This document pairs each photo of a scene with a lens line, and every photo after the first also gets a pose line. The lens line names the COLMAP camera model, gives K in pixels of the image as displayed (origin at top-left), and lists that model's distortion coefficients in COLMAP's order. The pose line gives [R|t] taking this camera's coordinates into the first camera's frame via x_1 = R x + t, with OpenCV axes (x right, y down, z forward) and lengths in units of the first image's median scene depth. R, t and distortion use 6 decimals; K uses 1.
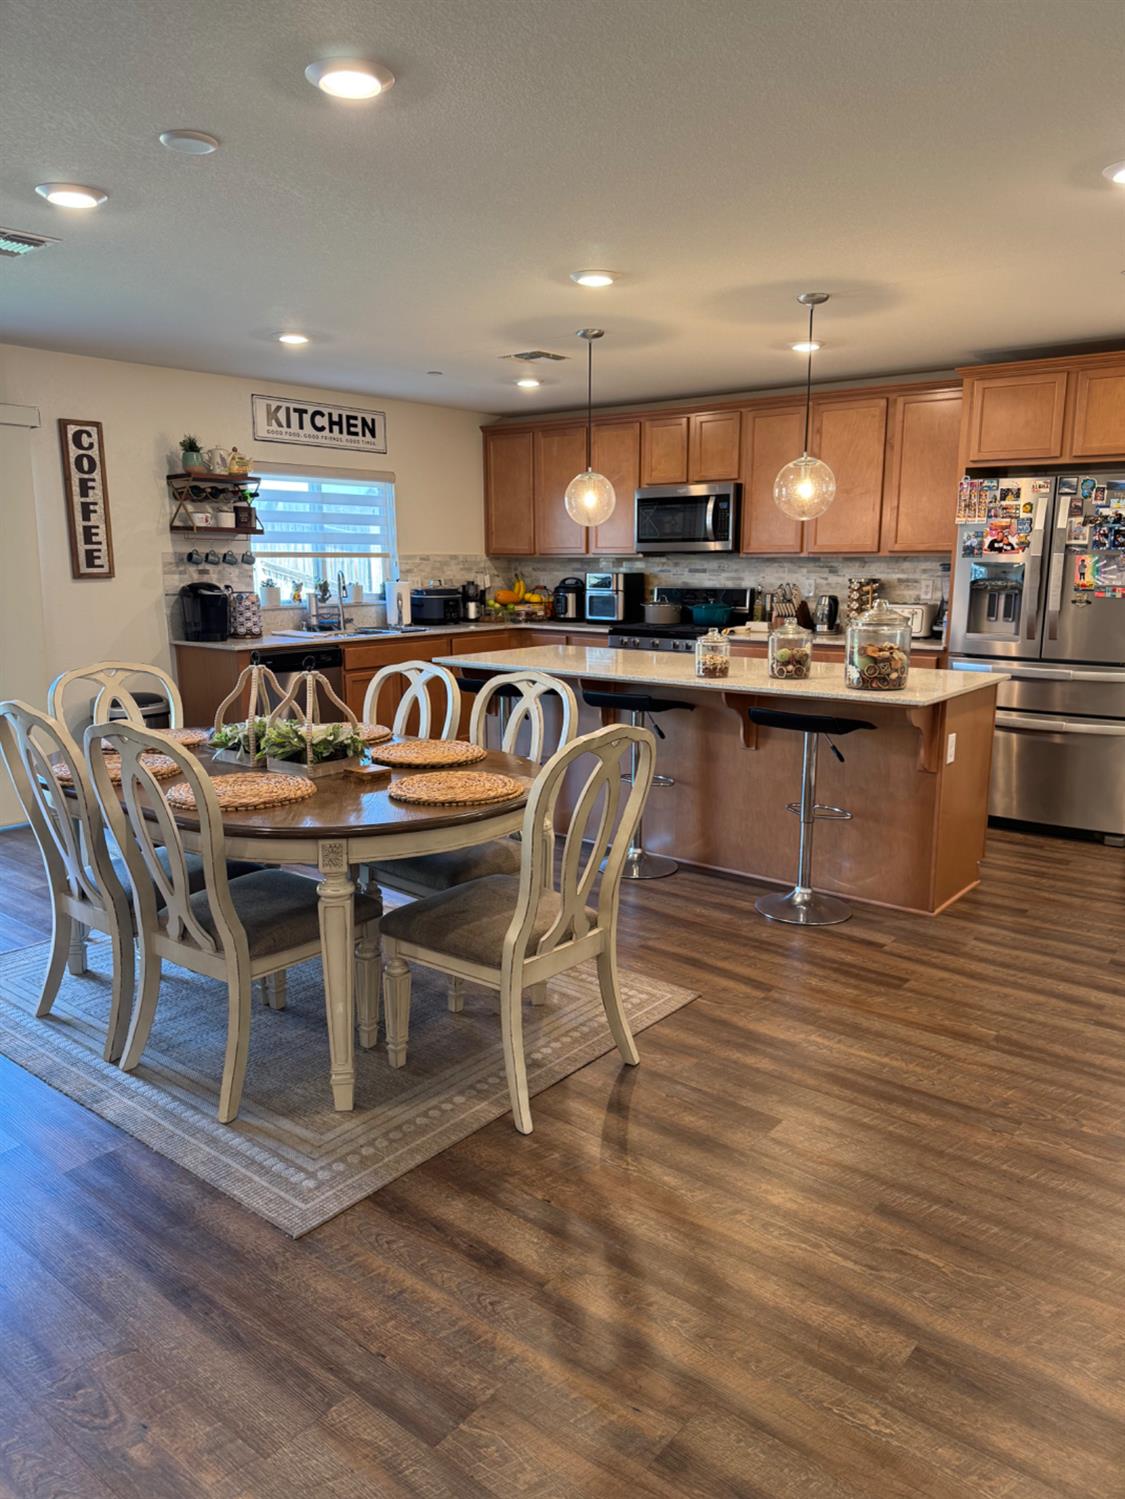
lens RADIAL K [[1058.7, 0, 563.8], [0, 1058.7, 743.0], [0, 0, 1]] dist [0.062665, -0.057499]
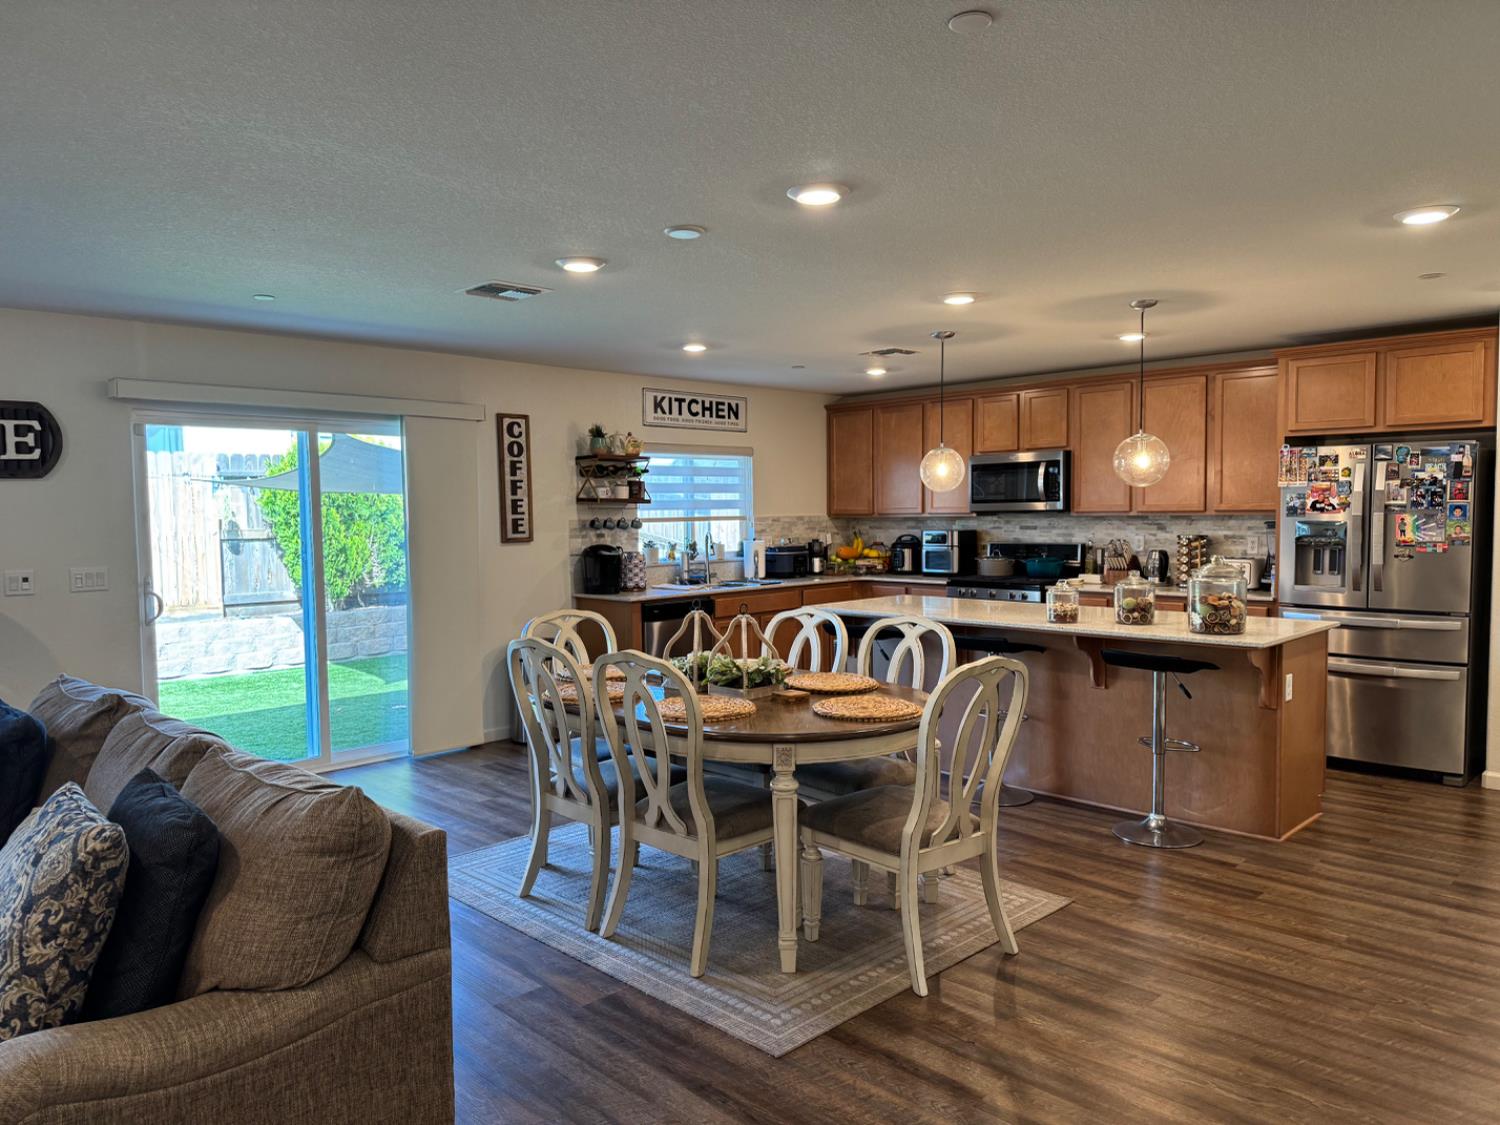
lens RADIAL K [[1059.4, 0, 740.1], [0, 1059.4, 564.4], [0, 0, 1]] dist [0.062665, -0.057499]
pose [[0.993855, -0.006532, -0.110500, -0.078268], [-0.007147, 0.992388, -0.122944, 0.018661], [0.110462, 0.122978, 0.986243, -0.177731]]
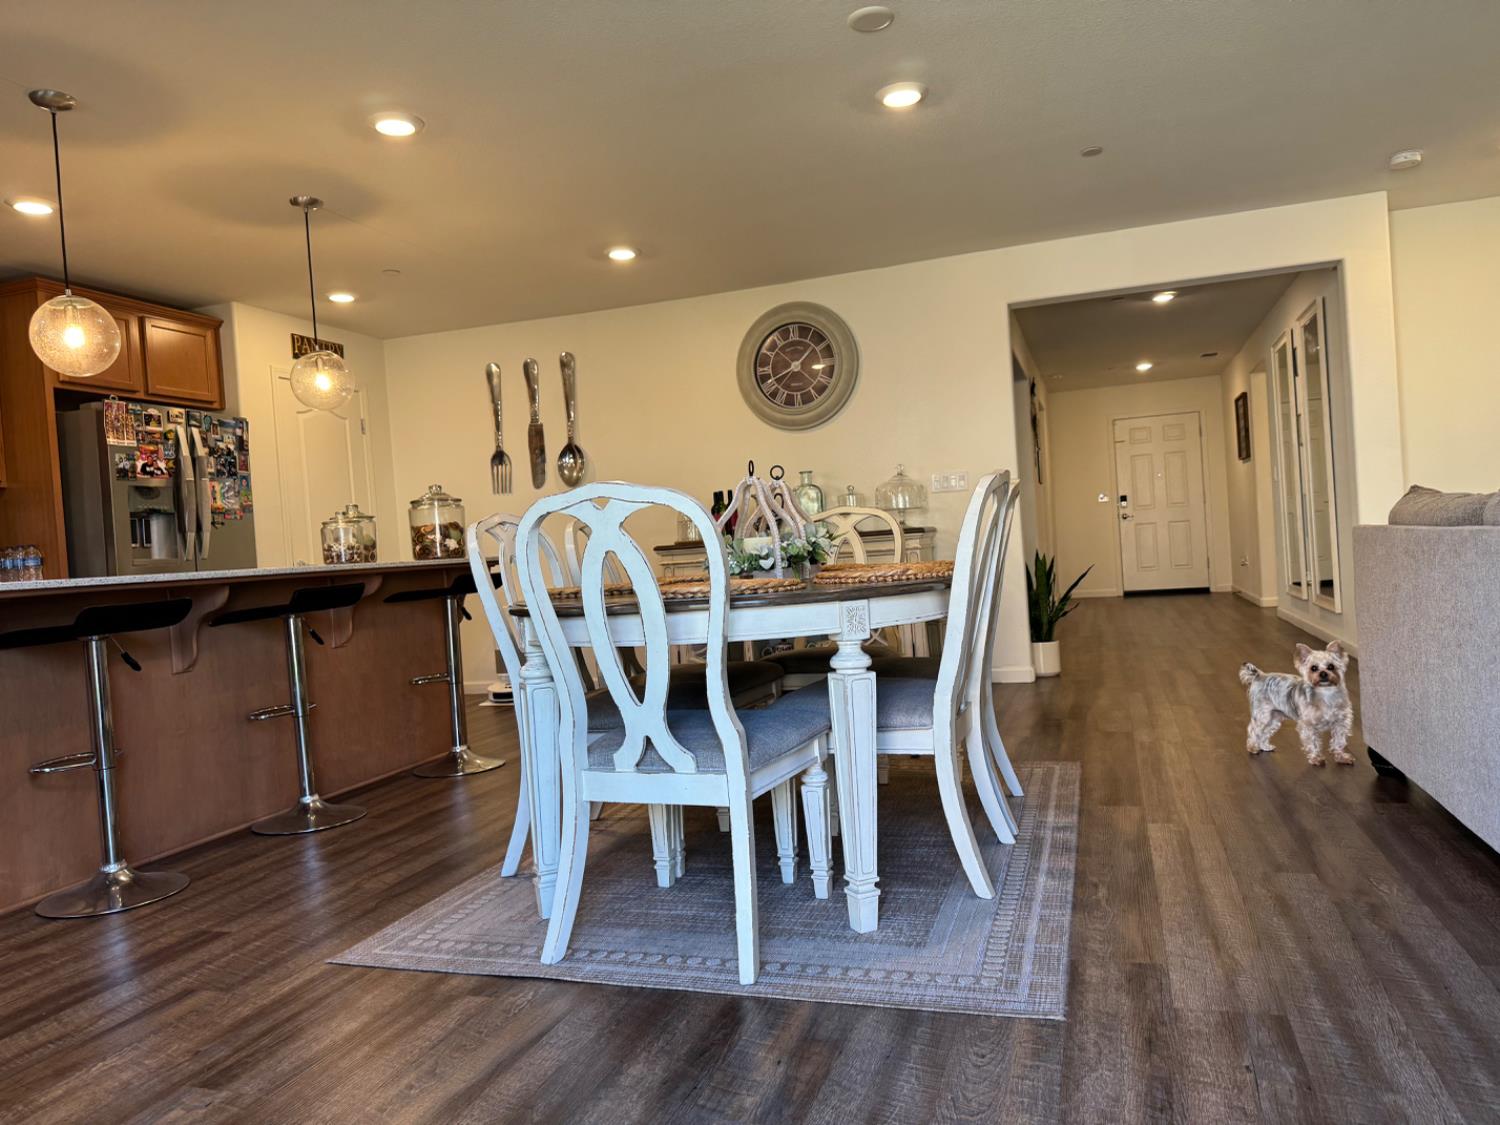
lens RADIAL K [[1059.4, 0, 754.8], [0, 1059.4, 562.2], [0, 0, 1]] dist [0.062665, -0.057499]
pose [[-0.352768, -0.004890, 0.935698, -0.856116], [0.216642, 0.972389, 0.086758, -0.077096], [-0.910286, 0.233316, -0.341969, 0.999243]]
